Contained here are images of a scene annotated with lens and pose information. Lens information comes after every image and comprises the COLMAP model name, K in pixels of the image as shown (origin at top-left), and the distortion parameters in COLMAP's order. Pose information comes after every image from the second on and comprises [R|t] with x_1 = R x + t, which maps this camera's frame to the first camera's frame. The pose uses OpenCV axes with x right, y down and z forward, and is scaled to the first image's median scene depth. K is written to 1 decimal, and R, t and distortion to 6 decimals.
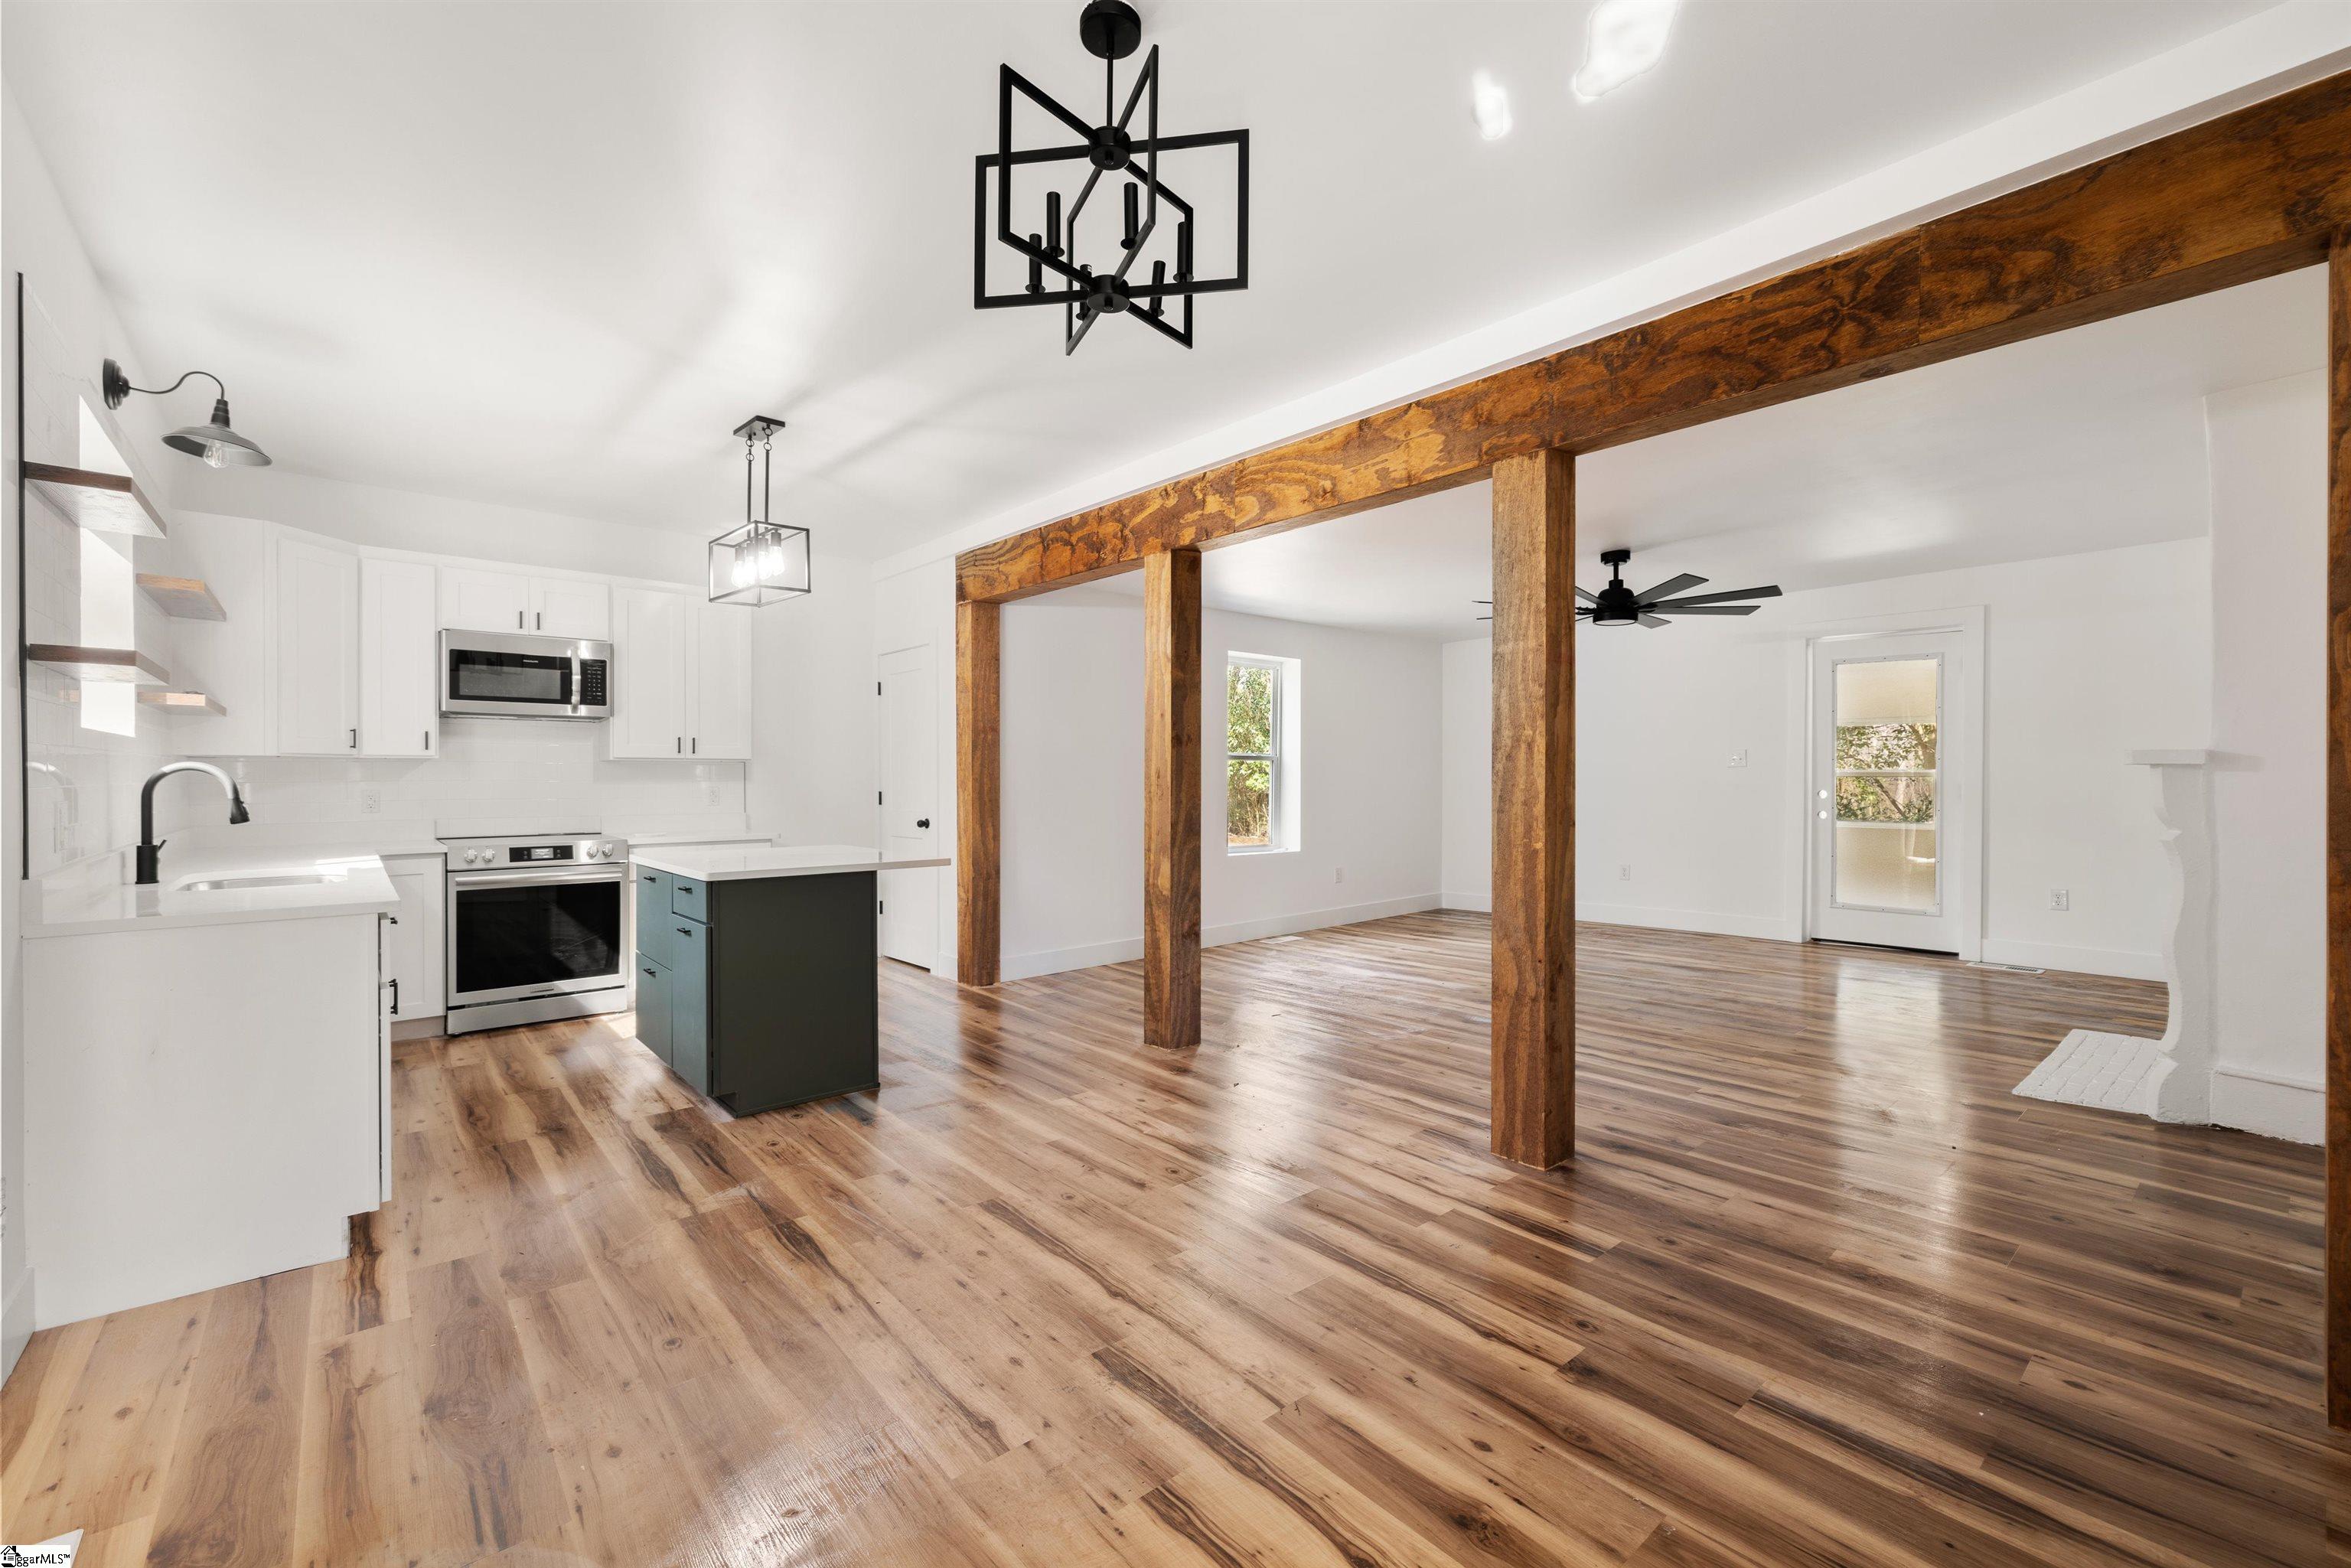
lens RADIAL K [[995.6, 0, 1175.5], [0, 995.6, 784.0], [0, 0, 1]] dist [-0.000376, 0.000285]
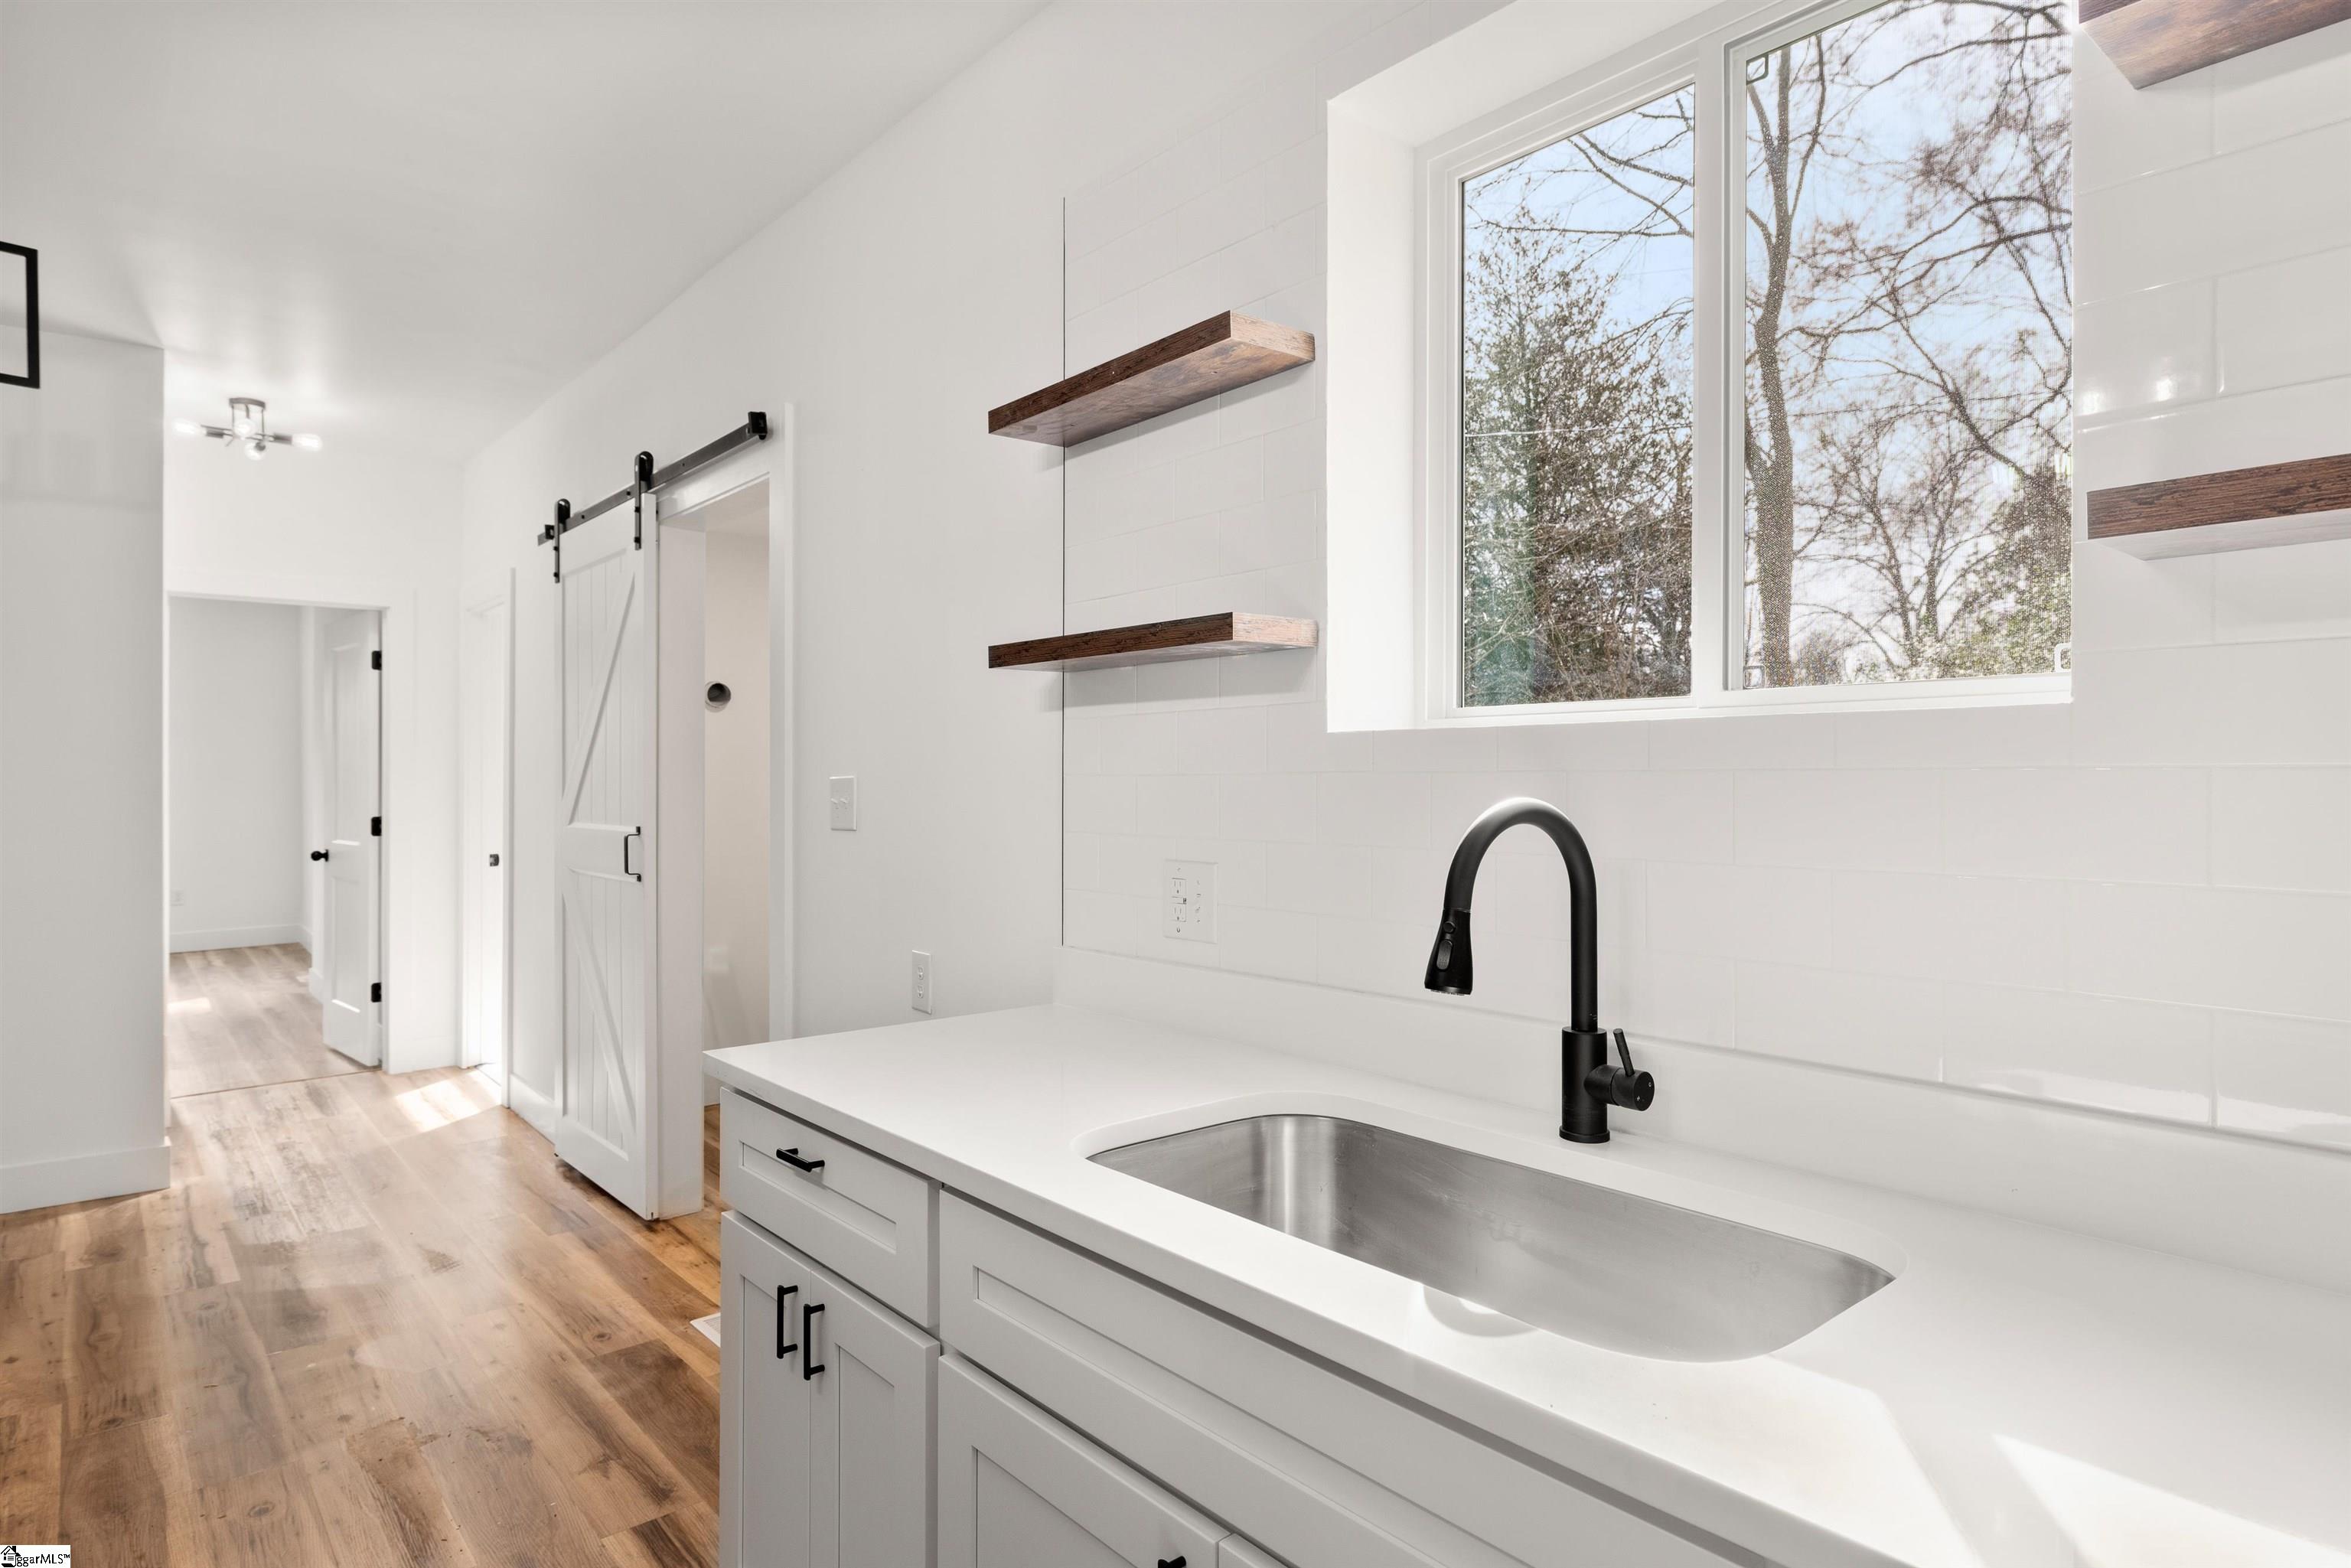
lens RADIAL K [[1288.1, 0, 1170.7], [0, 1288.1, 787.2], [0, 0, 1]] dist [0.001378, 0.000531]
pose [[-0.999933, 0.002238, -0.011382, -0.852133], [0.002087, 0.999910, 0.013230, -0.031731], [0.011410, 0.013205, -0.999848, 1.413869]]
